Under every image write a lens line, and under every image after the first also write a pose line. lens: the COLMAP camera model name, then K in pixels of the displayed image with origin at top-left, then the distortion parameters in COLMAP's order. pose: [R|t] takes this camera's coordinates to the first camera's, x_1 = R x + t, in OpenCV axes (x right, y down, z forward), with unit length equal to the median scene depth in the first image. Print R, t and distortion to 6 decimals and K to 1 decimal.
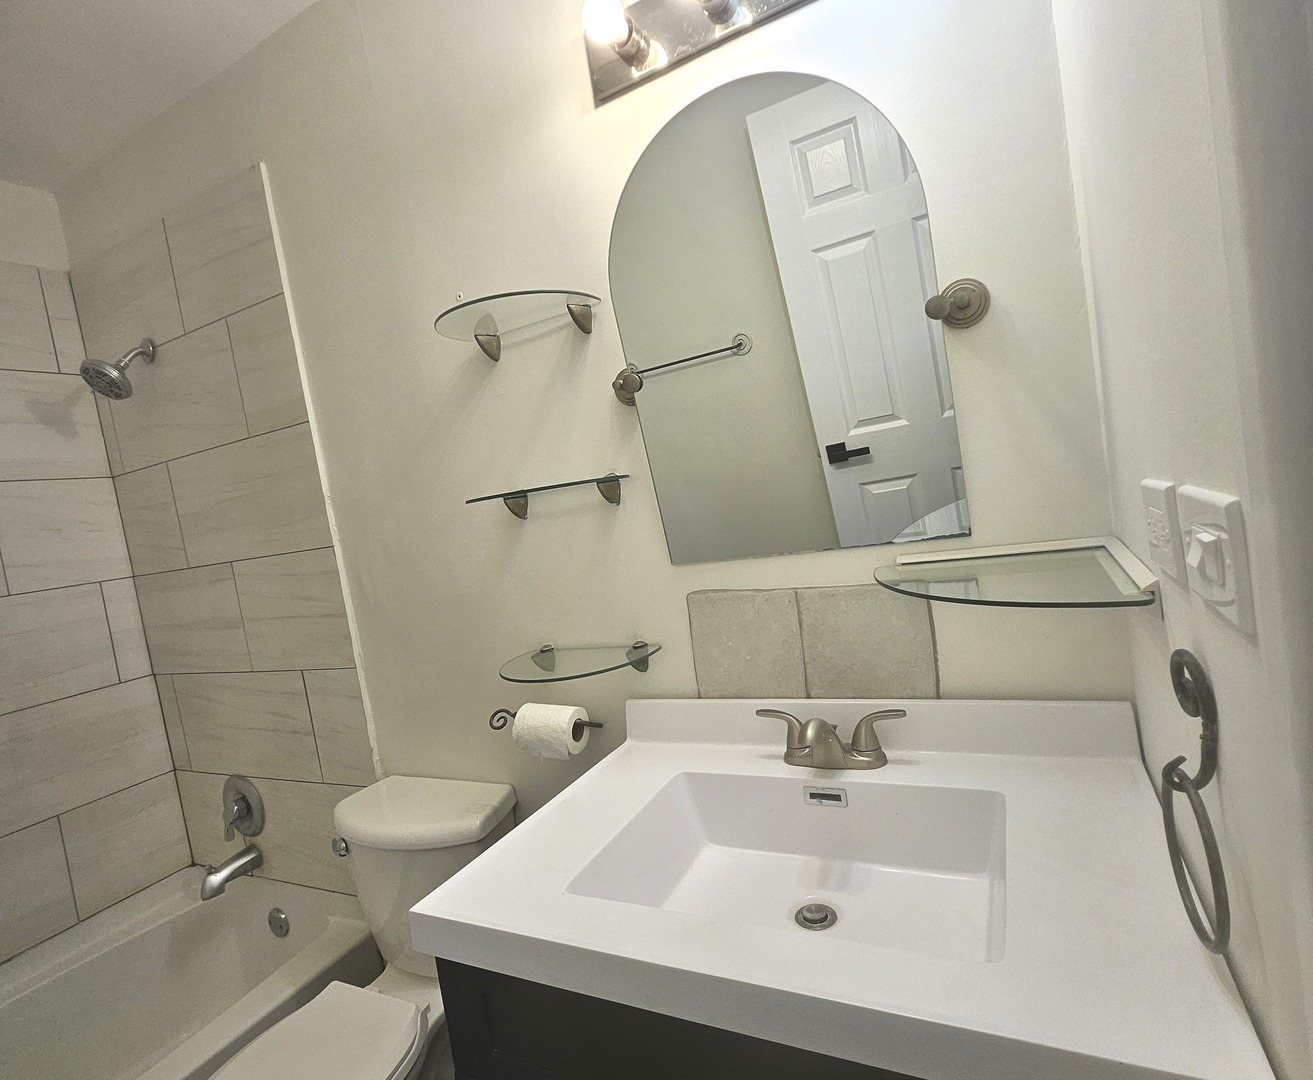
lens RADIAL K [[682.7, 0, 656.5], [0, 682.7, 540.0], [0, 0, 1]] dist [0.000760, -0.000693]
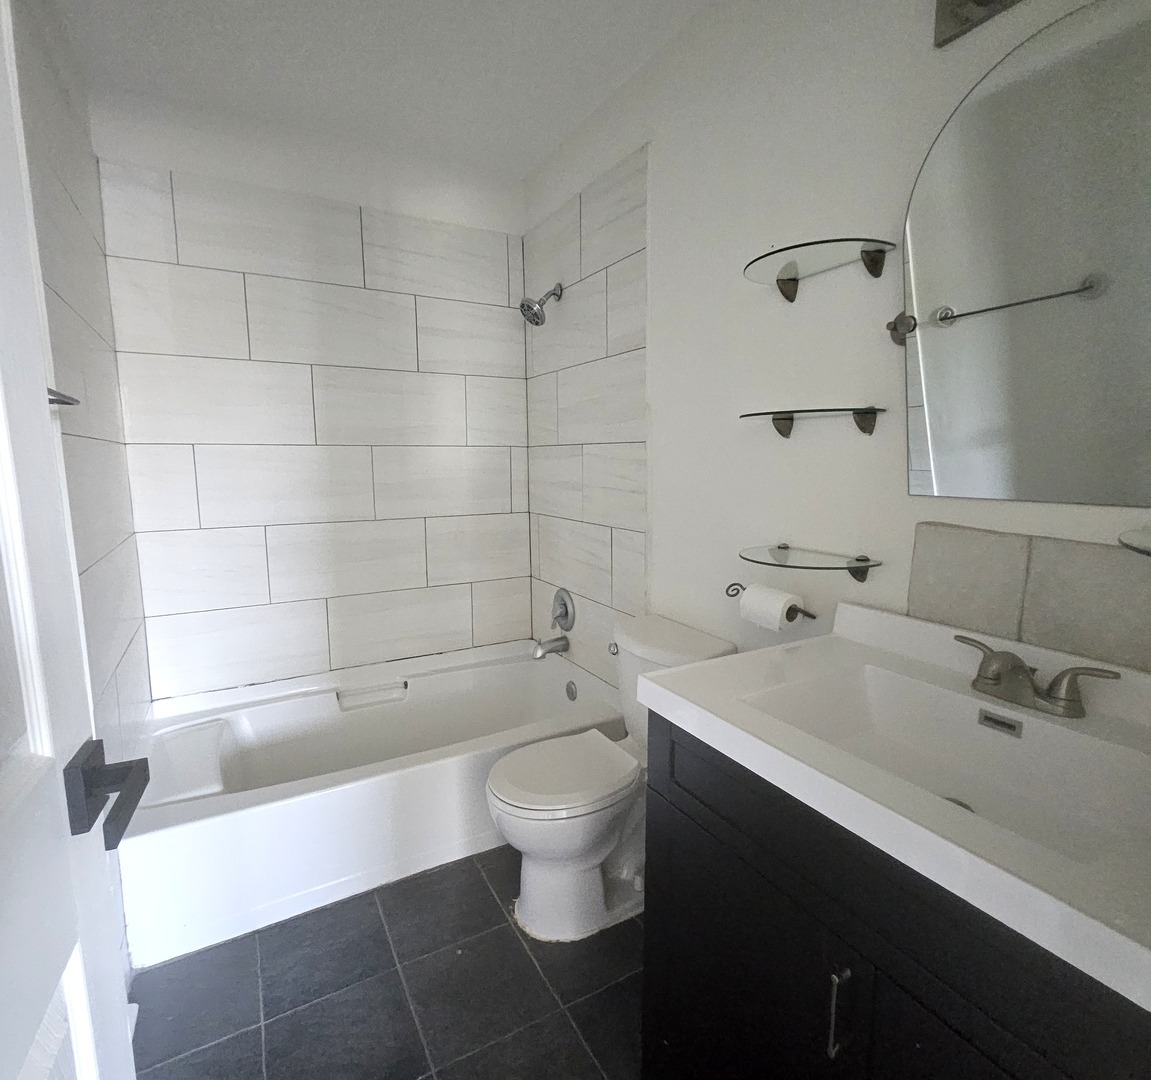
lens RADIAL K [[604.1, 0, 575.5], [0, 604.1, 540.0], [0, 0, 1]] dist [-0.000505, 0.000205]
pose [[0.824816, 0.217451, -0.521914, 0.100303], [-0.154582, 0.974644, 0.161781, 0.032243], [0.543859, -0.052761, 0.837516, -0.117692]]
